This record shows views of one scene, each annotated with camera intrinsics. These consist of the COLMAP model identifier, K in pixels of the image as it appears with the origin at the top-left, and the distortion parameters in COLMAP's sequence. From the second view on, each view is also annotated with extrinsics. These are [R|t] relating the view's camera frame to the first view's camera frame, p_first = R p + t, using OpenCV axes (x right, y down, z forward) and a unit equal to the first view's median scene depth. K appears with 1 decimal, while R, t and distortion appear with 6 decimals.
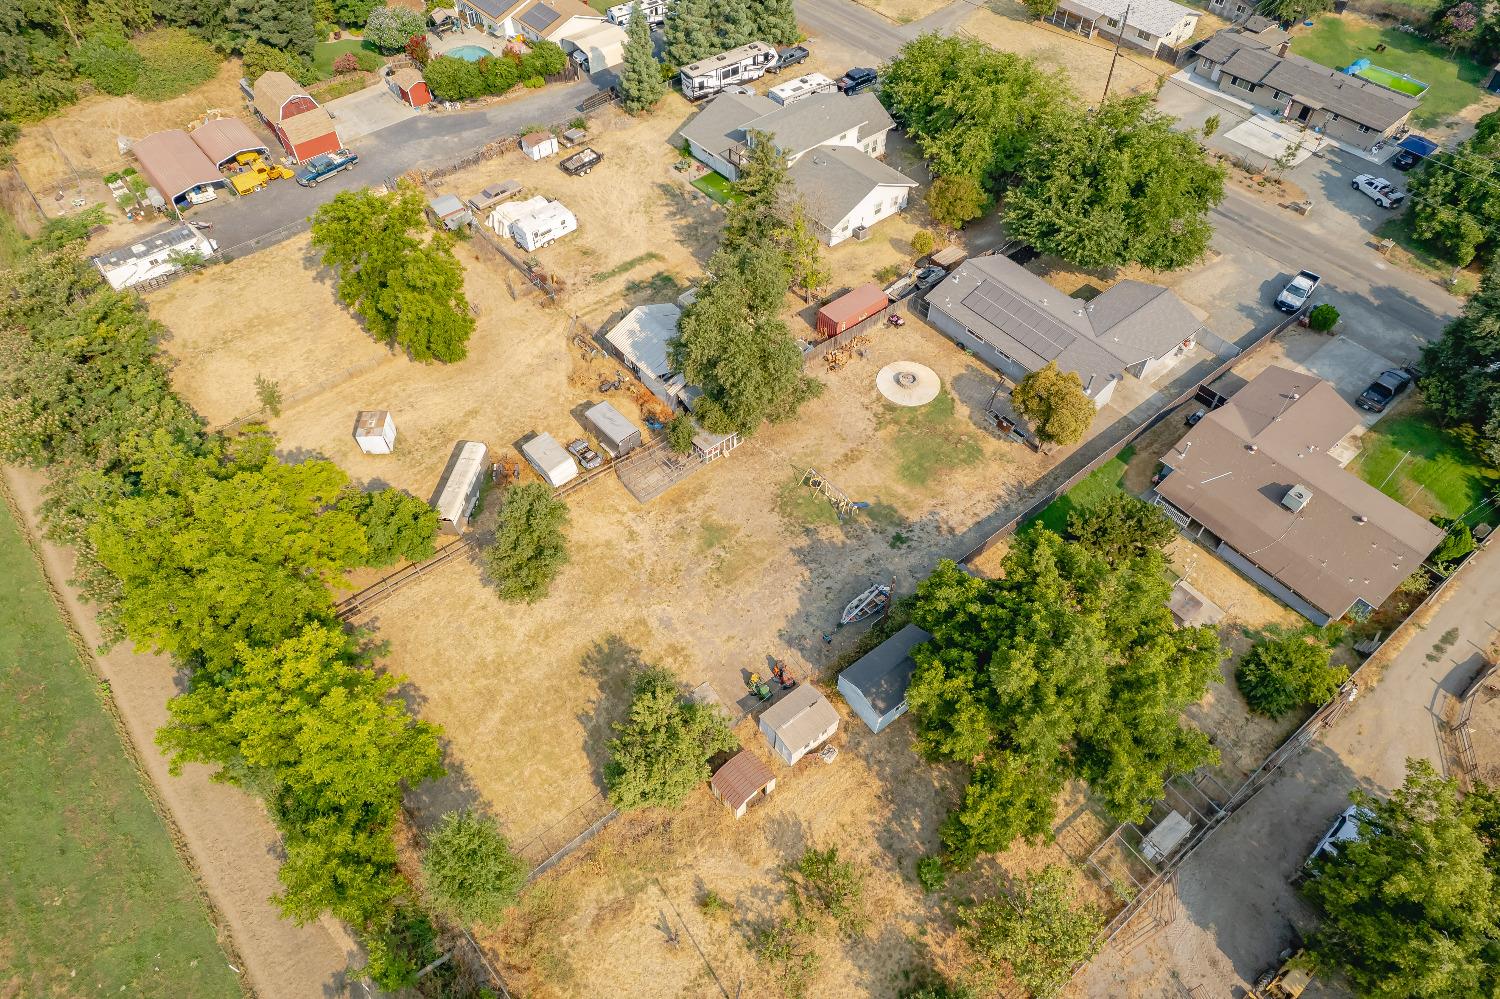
lens RADIAL K [[958.3, 0, 739.5], [0, 958.3, 503.0], [0, 0, 1]] dist [-0.074036, 0.065435]
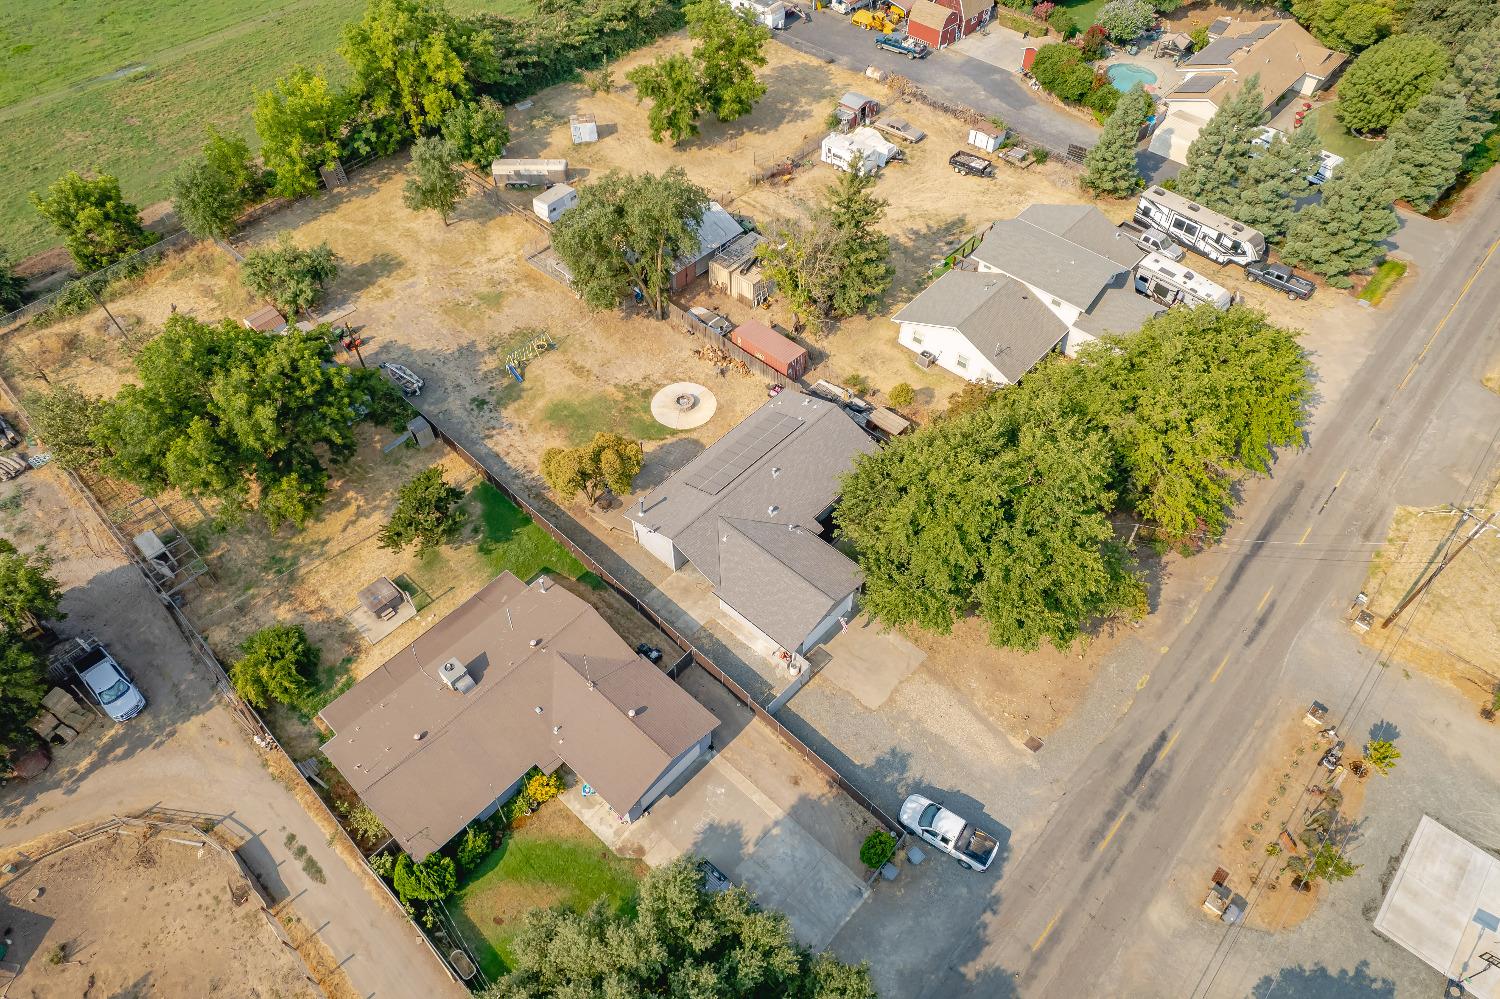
lens RADIAL K [[958.3, 0, 740.5], [0, 958.3, 502.2], [0, 0, 1]] dist [-0.074036, 0.065435]
pose [[0.137625, 0.768707, -0.624619, 0.813573], [-0.766522, 0.482045, 0.424354, -0.501405], [0.627298, 0.420382, 0.655573, 0.411877]]
